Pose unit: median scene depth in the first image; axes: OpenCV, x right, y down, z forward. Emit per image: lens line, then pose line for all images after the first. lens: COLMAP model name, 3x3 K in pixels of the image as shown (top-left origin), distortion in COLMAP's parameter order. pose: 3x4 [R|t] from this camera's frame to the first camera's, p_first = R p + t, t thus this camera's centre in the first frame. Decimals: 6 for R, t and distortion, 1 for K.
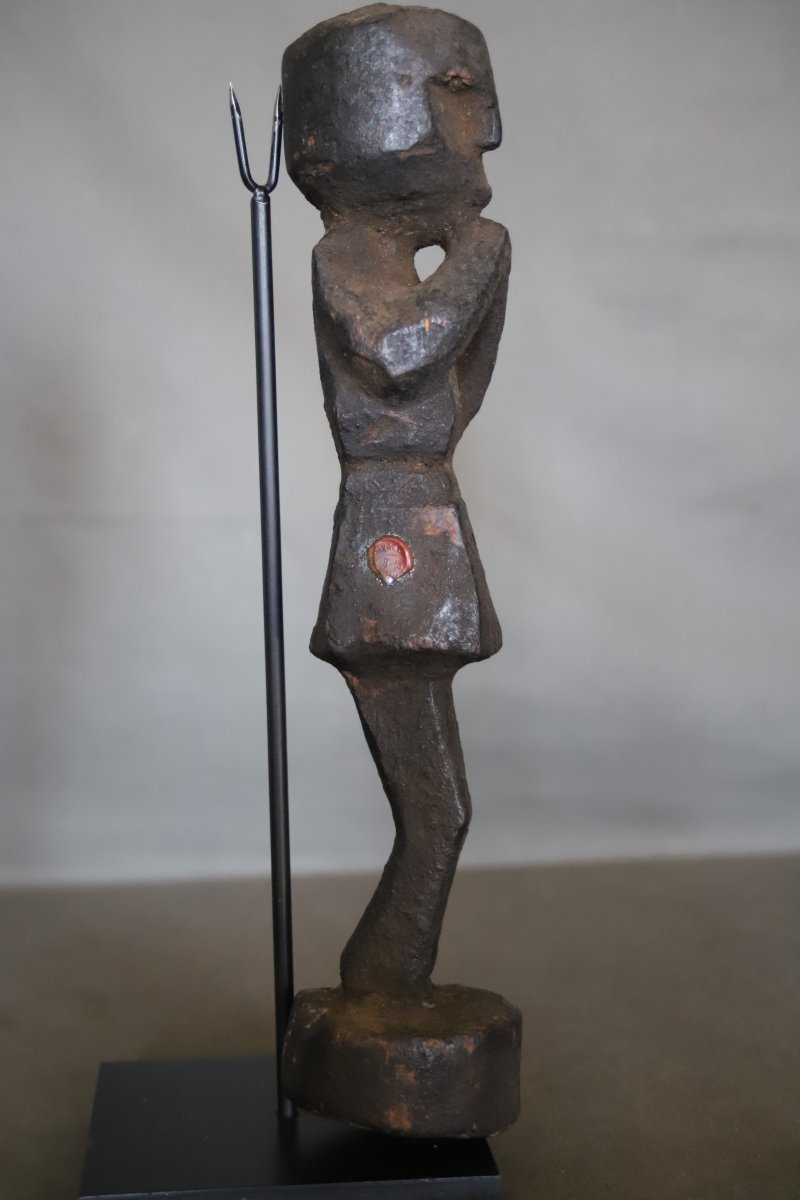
lens RADIAL K [[2229.4, 0, 400.5], [0, 2229.4, 601.5], [0, 0, 1]] dist [0.238537, 0.000000]
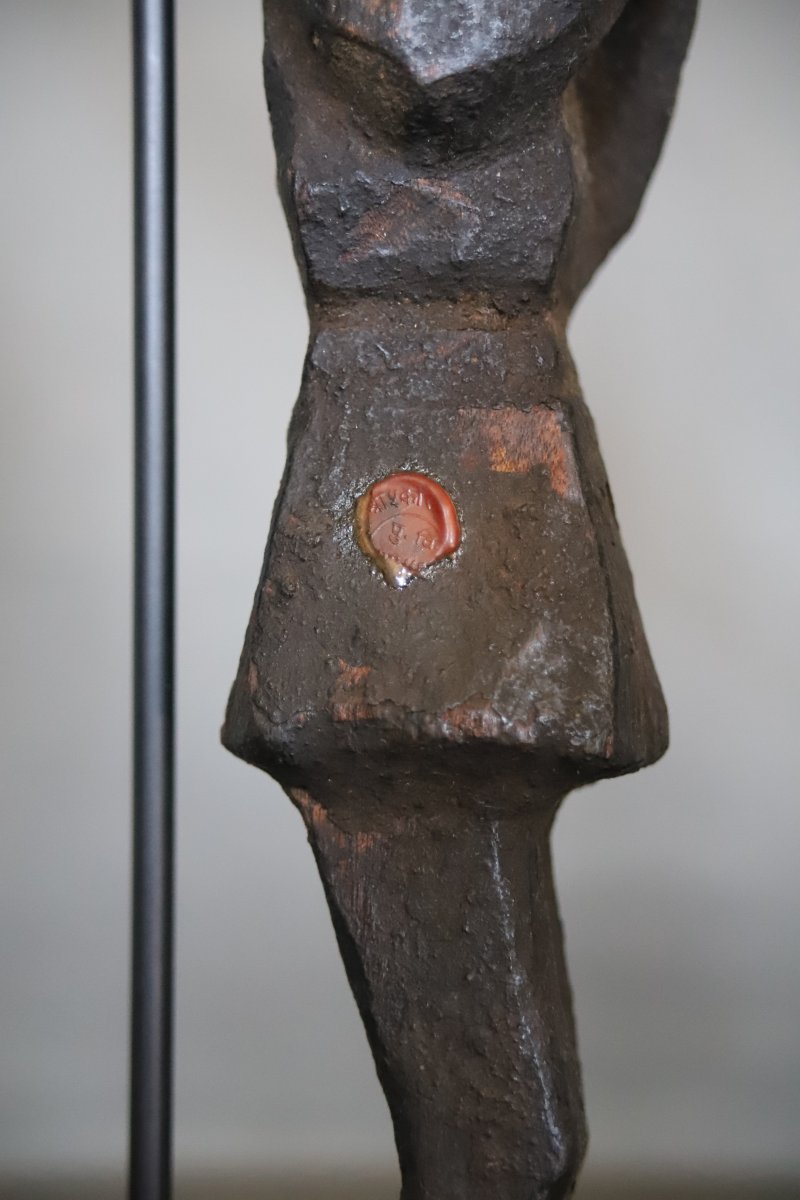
lens RADIAL K [[2390.2, 0, 399.0], [0, 2390.2, 597.1], [0, 0, 1]] dist [0.190166, 0.000000]
pose [[0.996384, 0.030572, -0.079269, 0.030255], [-0.036791, 0.996257, -0.078220, 0.030007], [0.076581, 0.080853, 0.993780, 0.548715]]
